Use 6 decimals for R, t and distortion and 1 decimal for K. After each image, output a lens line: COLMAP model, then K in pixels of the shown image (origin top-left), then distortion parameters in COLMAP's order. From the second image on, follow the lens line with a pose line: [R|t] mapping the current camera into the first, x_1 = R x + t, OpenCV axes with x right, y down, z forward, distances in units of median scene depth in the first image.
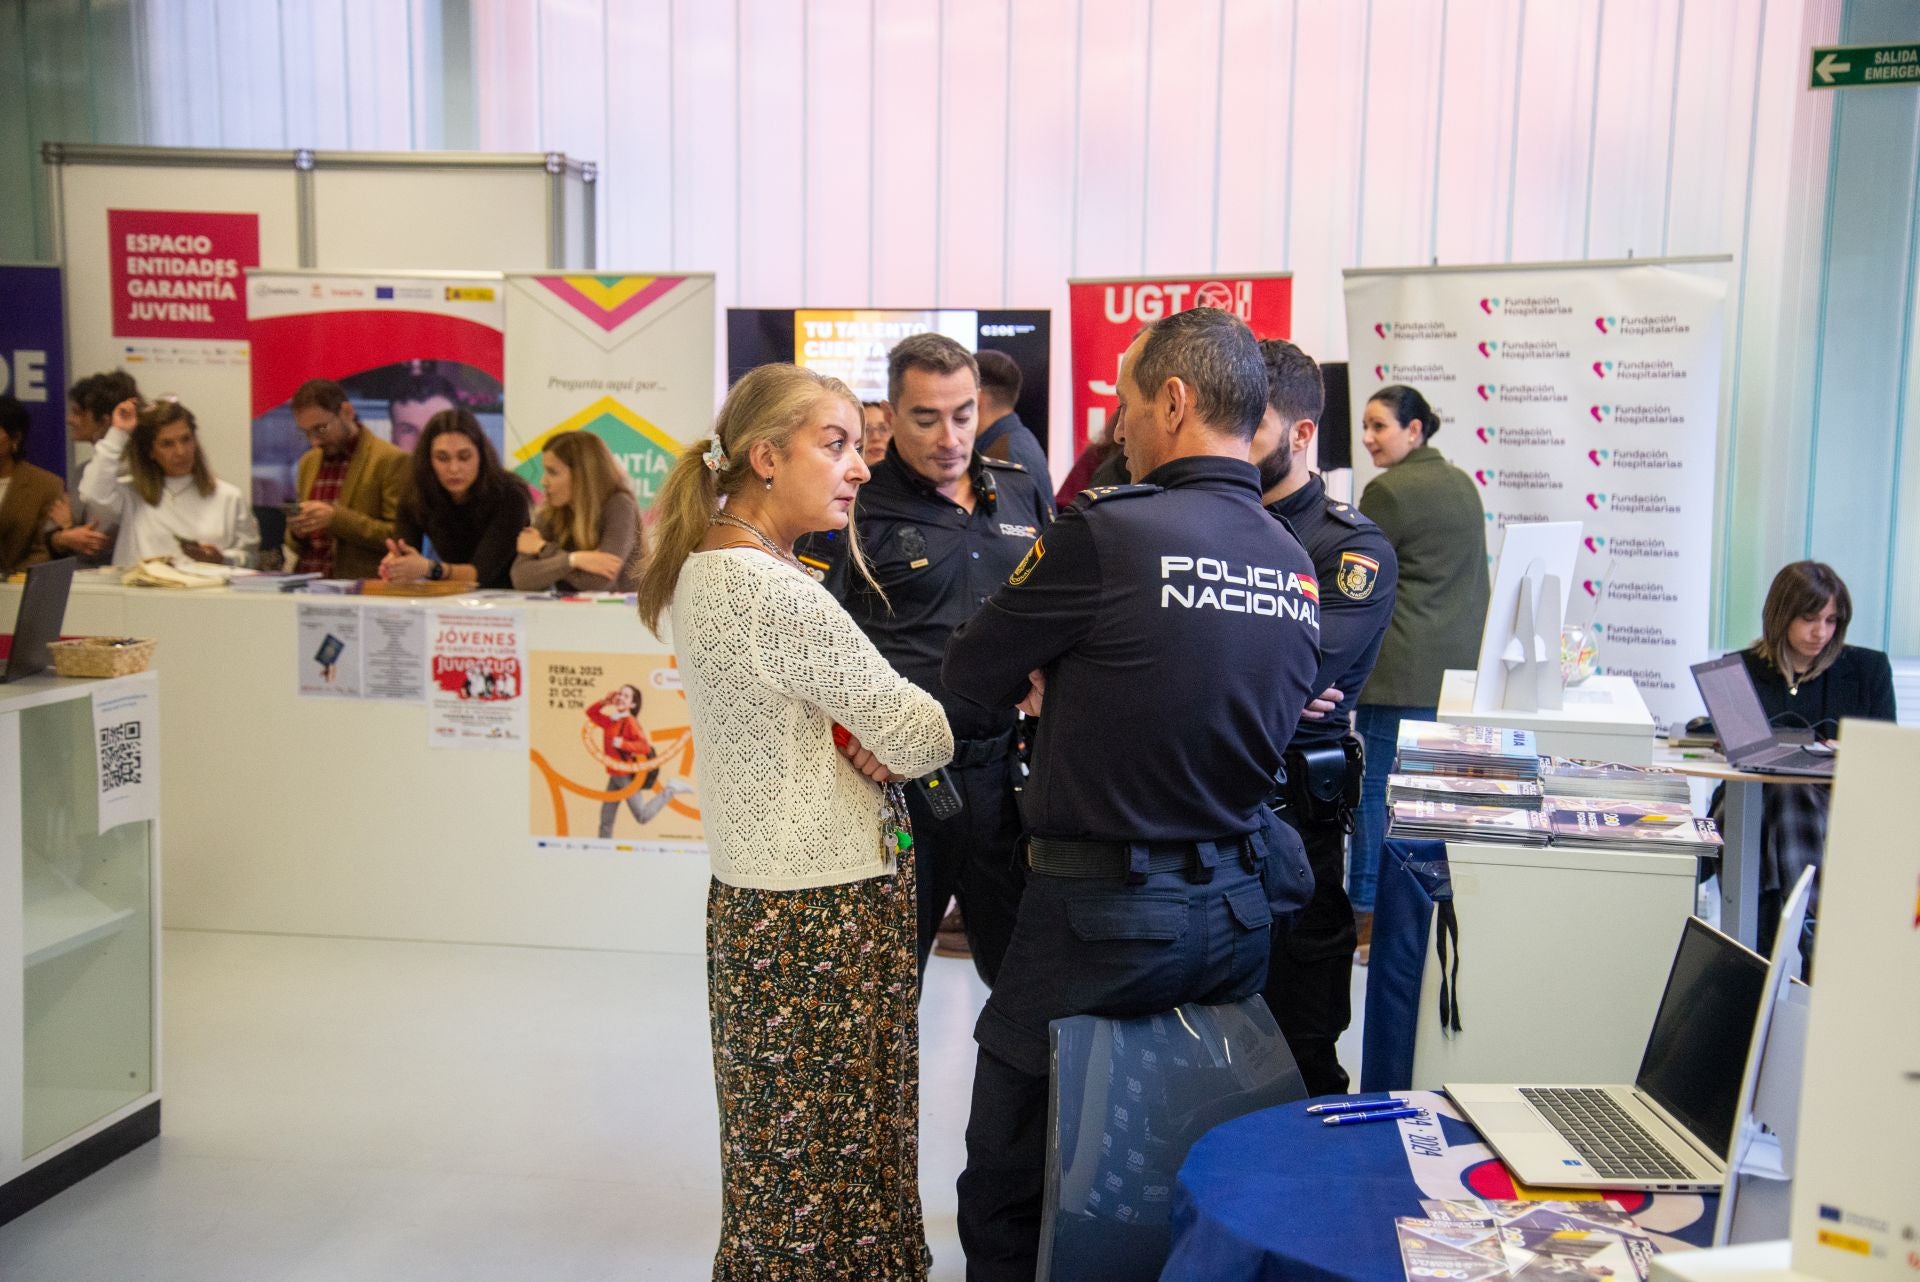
lens RADIAL K [[2399.2, 0, 960.0], [0, 2399.2, 641.0], [0, 0, 1]] dist [0.213160, 0.095149]
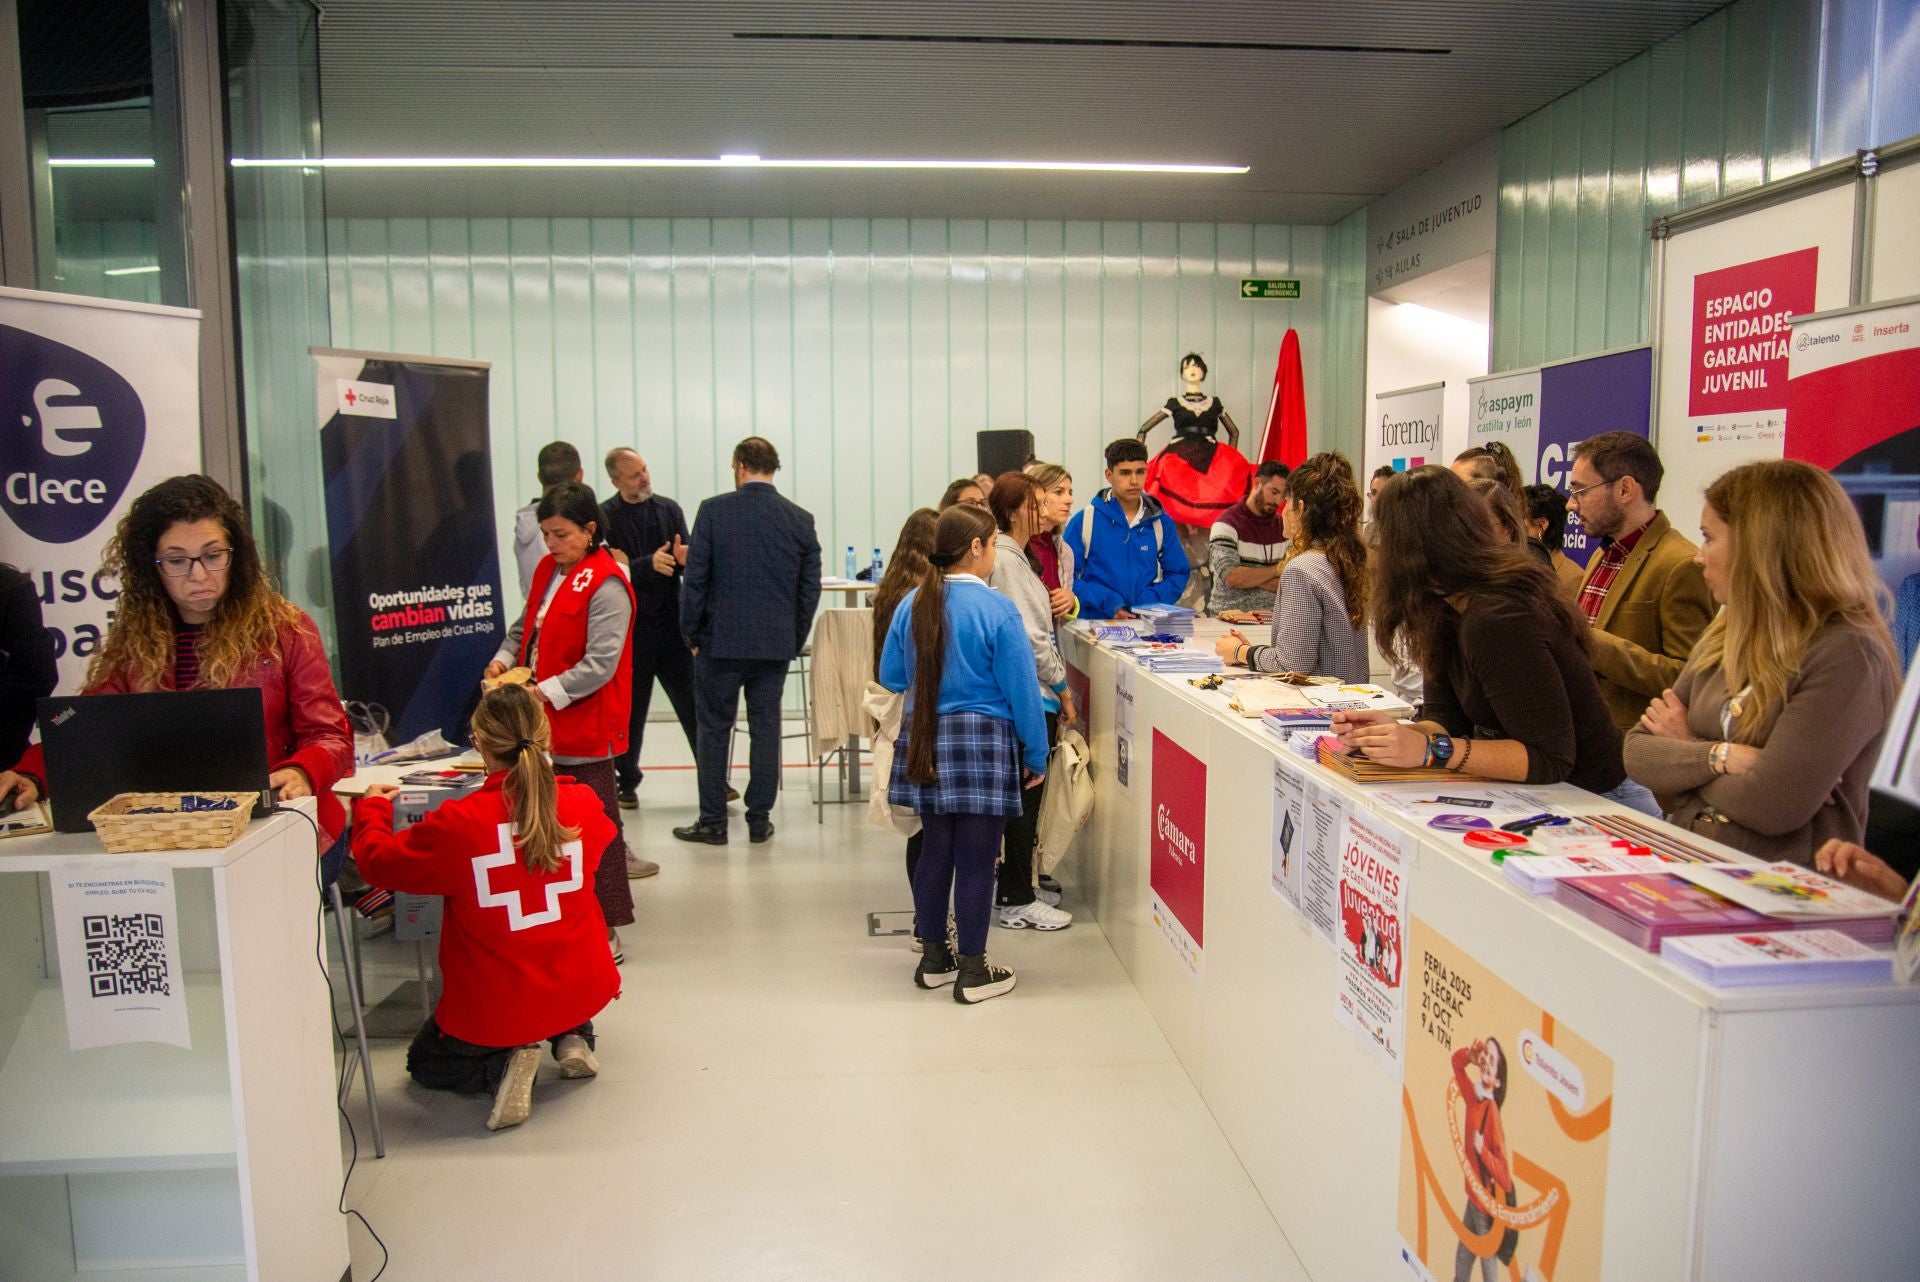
lens RADIAL K [[1375.3, 0, 960.0], [0, 1375.3, 641.0], [0, 0, 1]] dist [-0.069270, 0.041295]
pose [[0.273473, 0.084794, -0.958135, 0.066929], [-0.077909, 0.994787, 0.065801, -0.054464], [0.958719, 0.056653, 0.278654, 0.628438]]
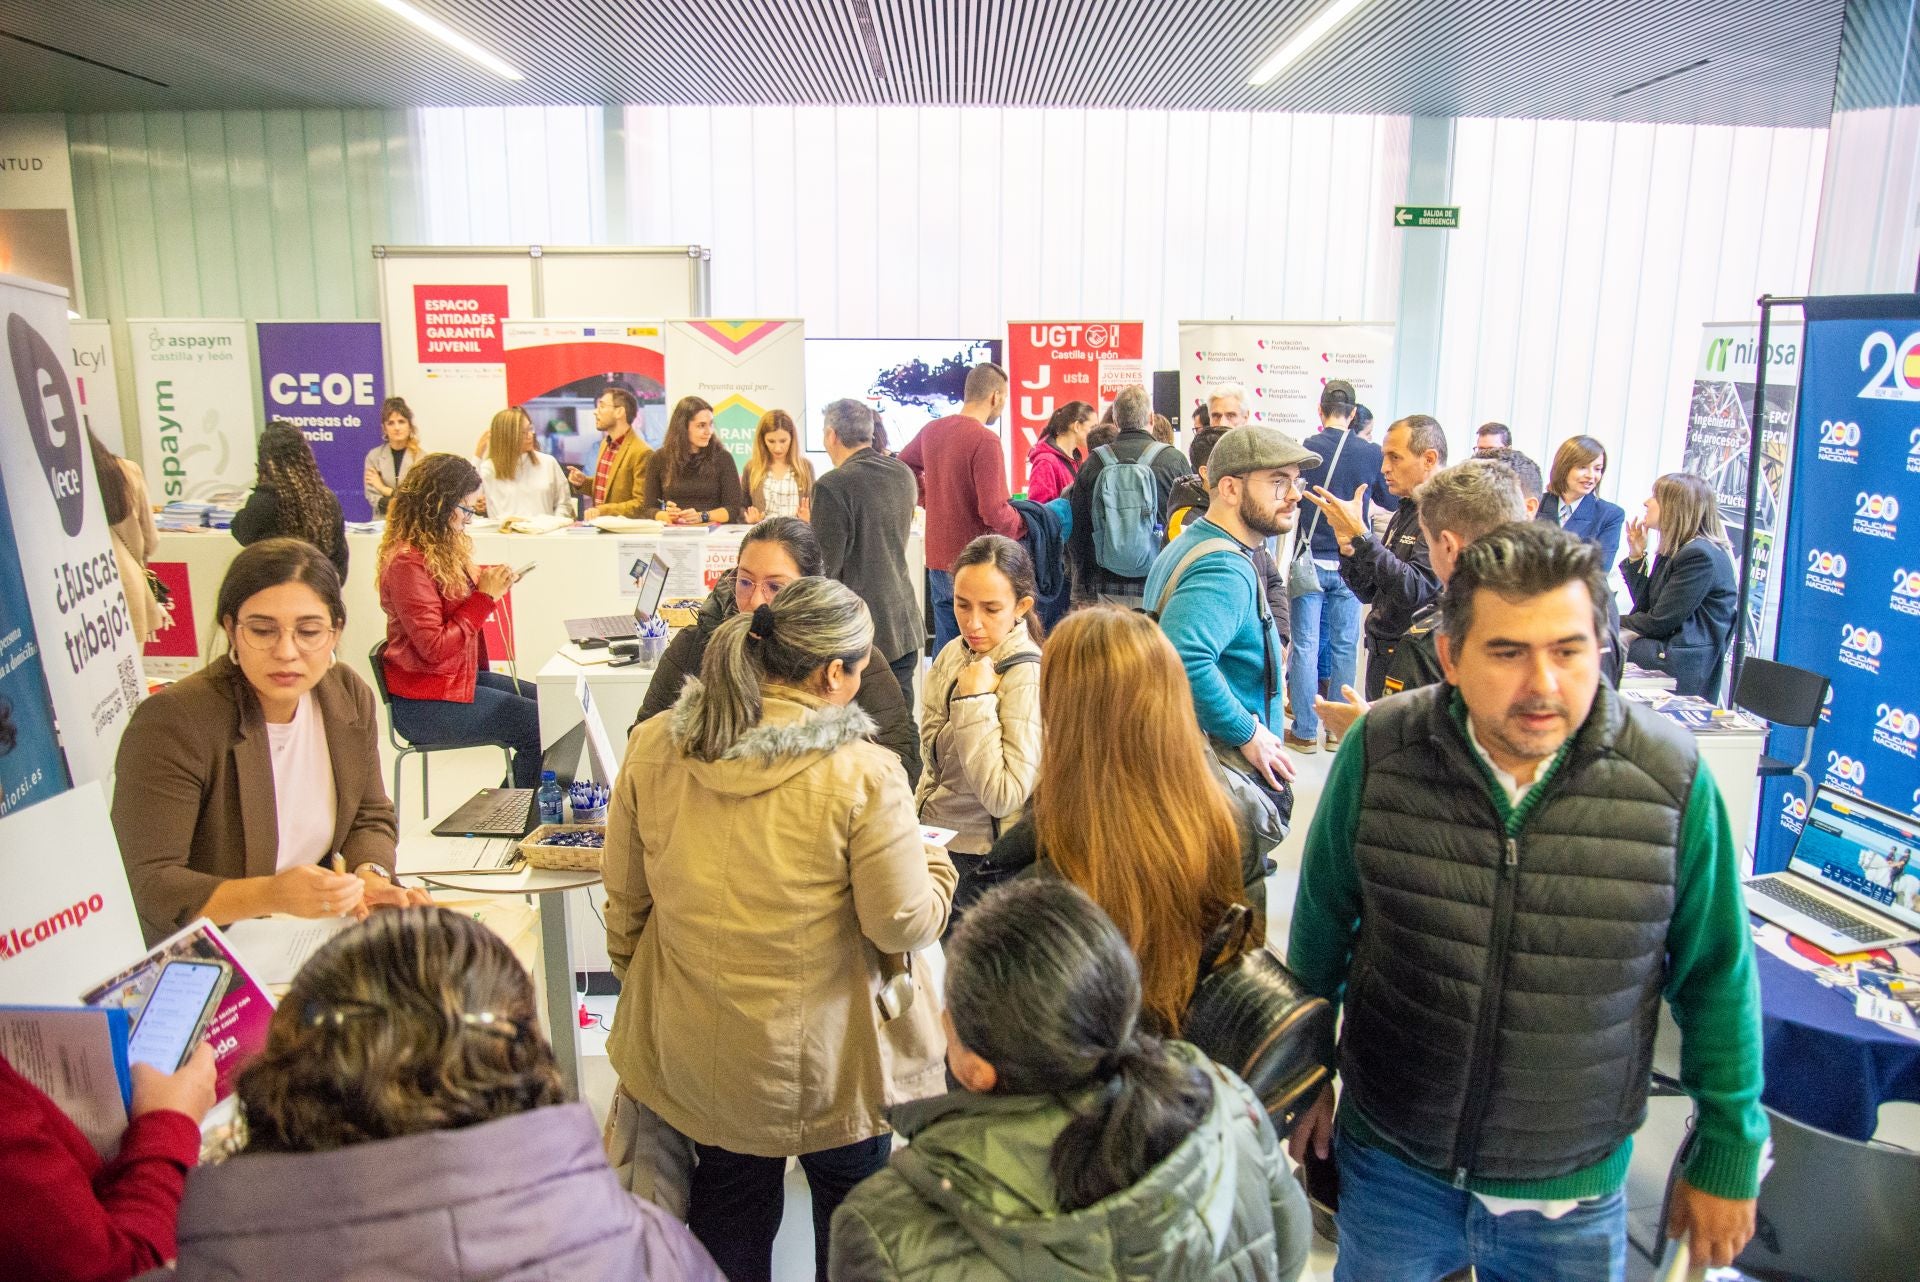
lens RADIAL K [[1329.7, 0, 960.0], [0, 1329.7, 641.0], [0, 0, 1]] dist [-0.073193, 0.035506]
pose [[0.978892, -0.050256, 0.198101, -0.178154], [0.024534, 0.991181, 0.130224, -0.046268], [-0.202898, -0.122615, 0.971493, 0.064297]]
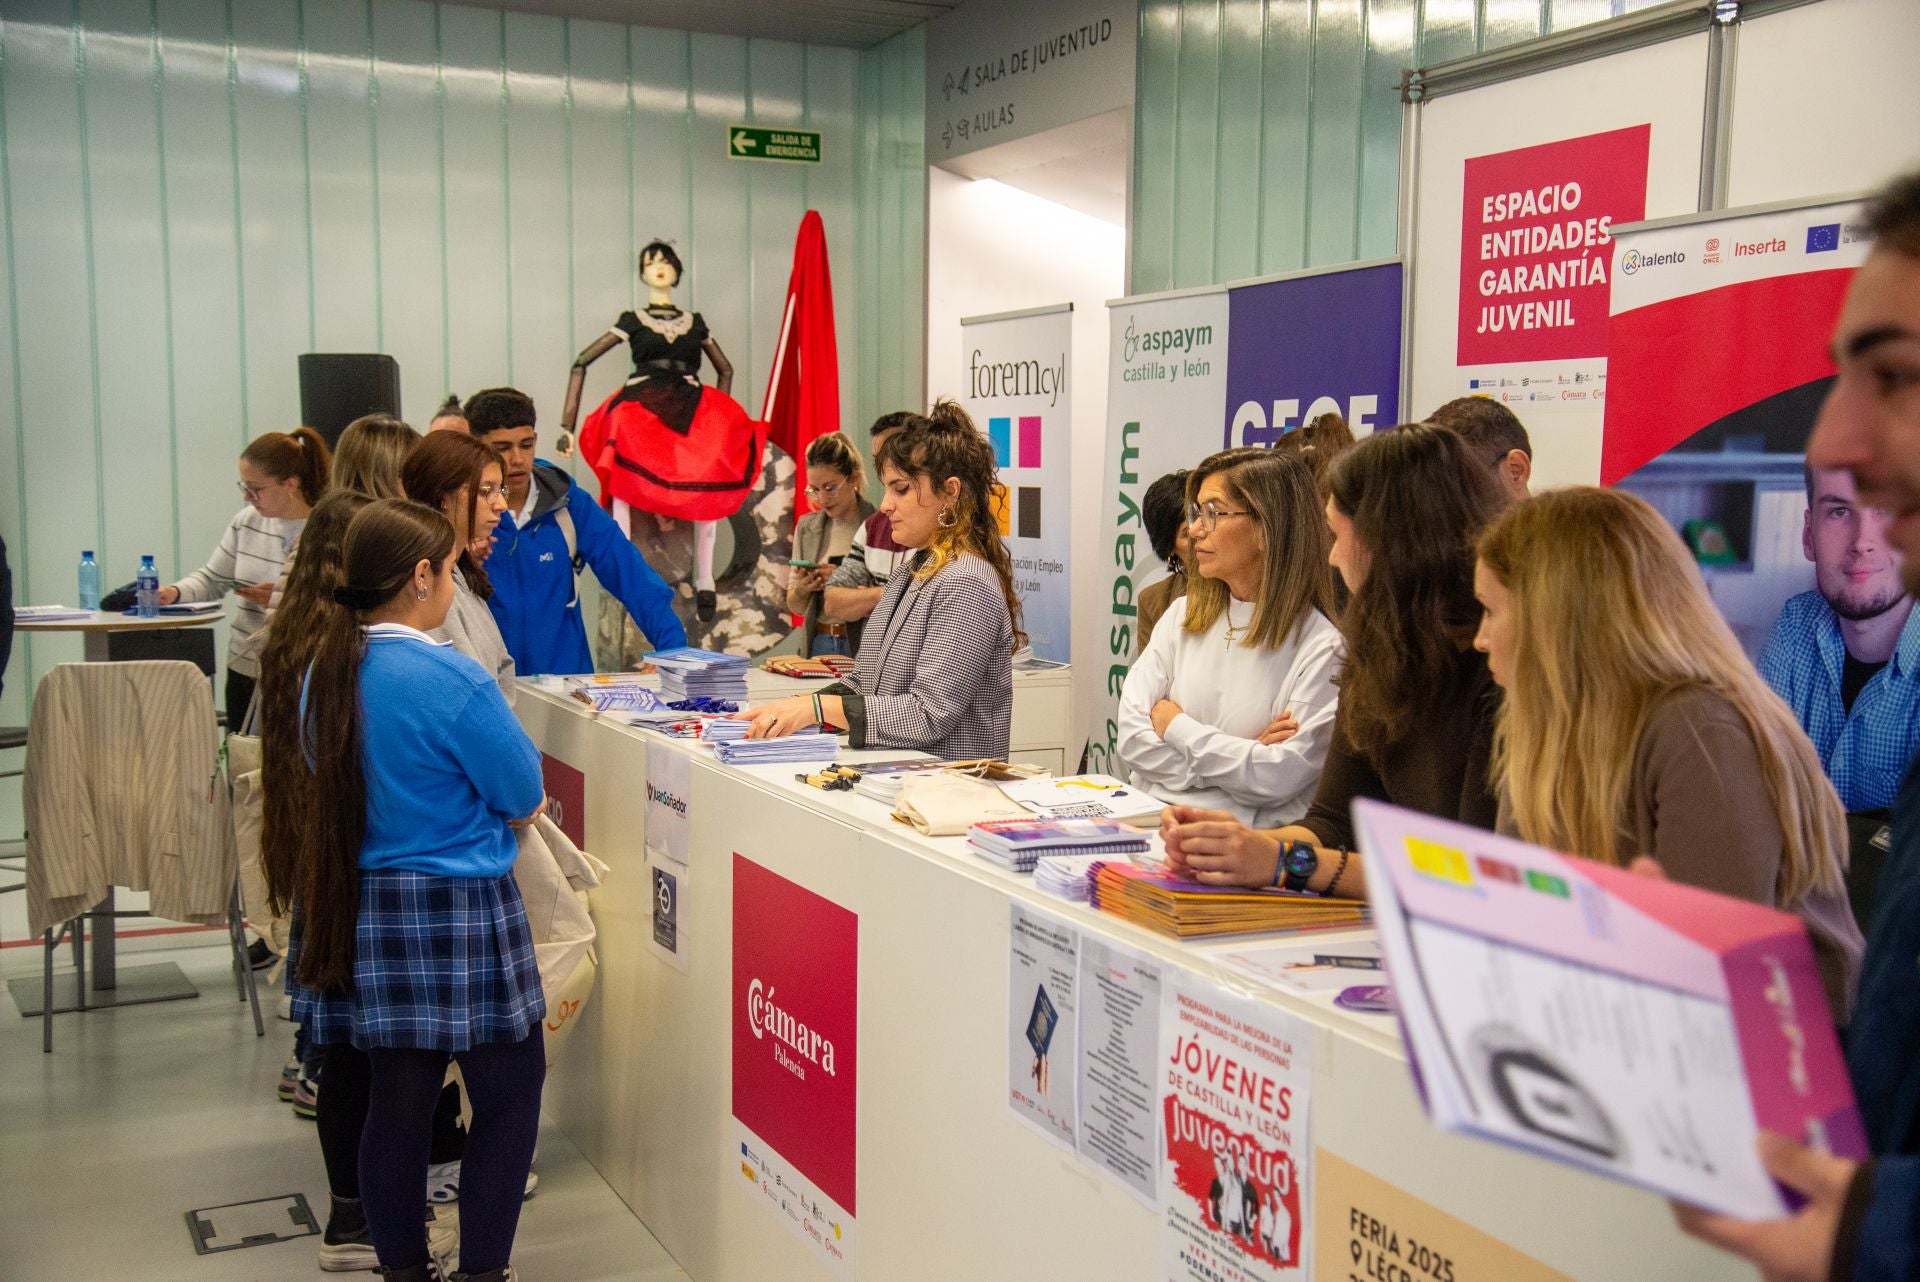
lens RADIAL K [[2161.4, 0, 960.0], [0, 2161.4, 641.0], [0, 0, 1]] dist [0.149594, -0.005931]
pose [[0.585240, 0.055938, -0.808929, 0.034654], [-0.073107, 0.997195, 0.016066, -0.054795], [0.807558, 0.049735, 0.587687, 0.594537]]
